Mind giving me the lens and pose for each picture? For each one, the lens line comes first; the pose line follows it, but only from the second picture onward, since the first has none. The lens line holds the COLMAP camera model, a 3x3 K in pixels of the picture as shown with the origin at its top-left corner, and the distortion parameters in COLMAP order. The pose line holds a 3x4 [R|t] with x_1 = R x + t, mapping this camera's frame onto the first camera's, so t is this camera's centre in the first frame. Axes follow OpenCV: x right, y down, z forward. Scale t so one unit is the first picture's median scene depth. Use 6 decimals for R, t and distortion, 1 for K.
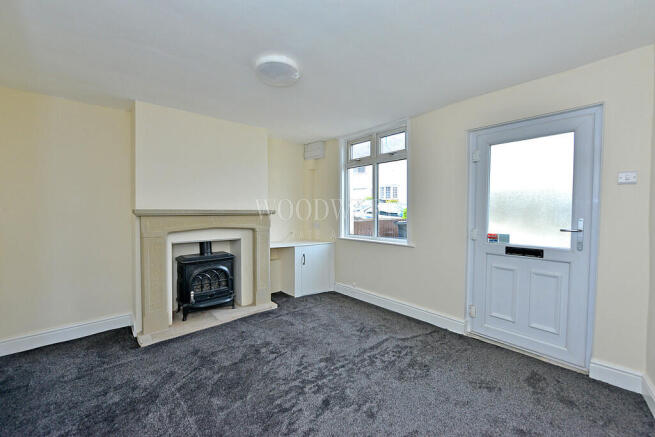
lens RADIAL K [[261.4, 0, 328.1], [0, 261.4, 216.6], [0, 0, 1]] dist [0.000756, -0.000076]
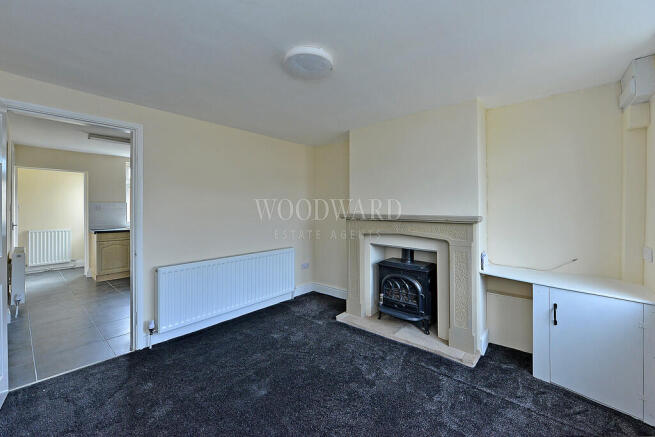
lens RADIAL K [[261.4, 0, 345.1], [0, 261.4, 208.5], [0, 0, 1]] dist [0.000756, -0.000076]
pose [[0.146816, -0.006010, -0.989146, 0.451440], [-0.025937, 0.999614, -0.009924, -0.035312], [0.988824, 0.027113, 0.146604, 0.646933]]
